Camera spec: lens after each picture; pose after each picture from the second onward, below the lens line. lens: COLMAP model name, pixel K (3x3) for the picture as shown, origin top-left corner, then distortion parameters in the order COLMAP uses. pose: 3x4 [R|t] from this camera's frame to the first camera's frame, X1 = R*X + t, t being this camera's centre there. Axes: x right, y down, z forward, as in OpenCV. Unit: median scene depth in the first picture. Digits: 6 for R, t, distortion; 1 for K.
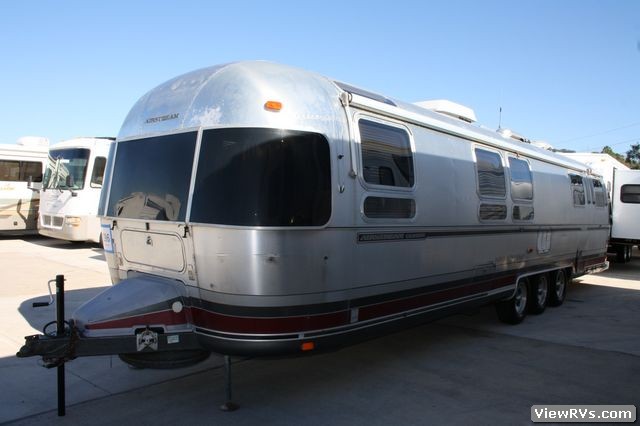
lens RADIAL K [[514.7, 0, 320.0], [0, 514.7, 213.0], [0, 0, 1]] dist [-0.164014, 0.127796]
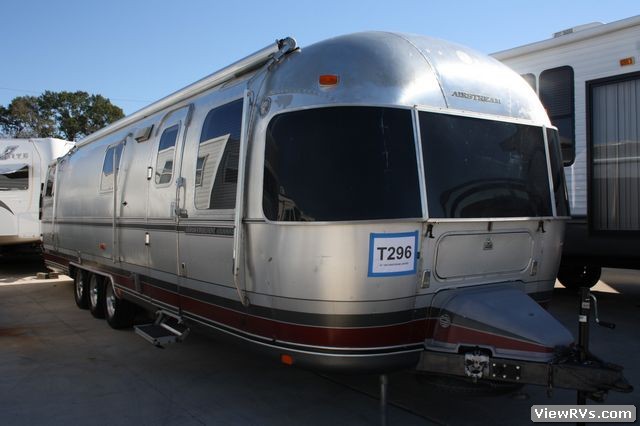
lens RADIAL K [[587.0, 0, 320.0], [0, 587.0, 213.0], [0, 0, 1]] dist [-0.058057, 0.002925]
pose [[0.251447, -0.043730, 0.966883, -1.434188], [0.013092, 0.999041, 0.041780, -0.043331], [-0.967782, 0.002153, 0.251779, 1.094881]]
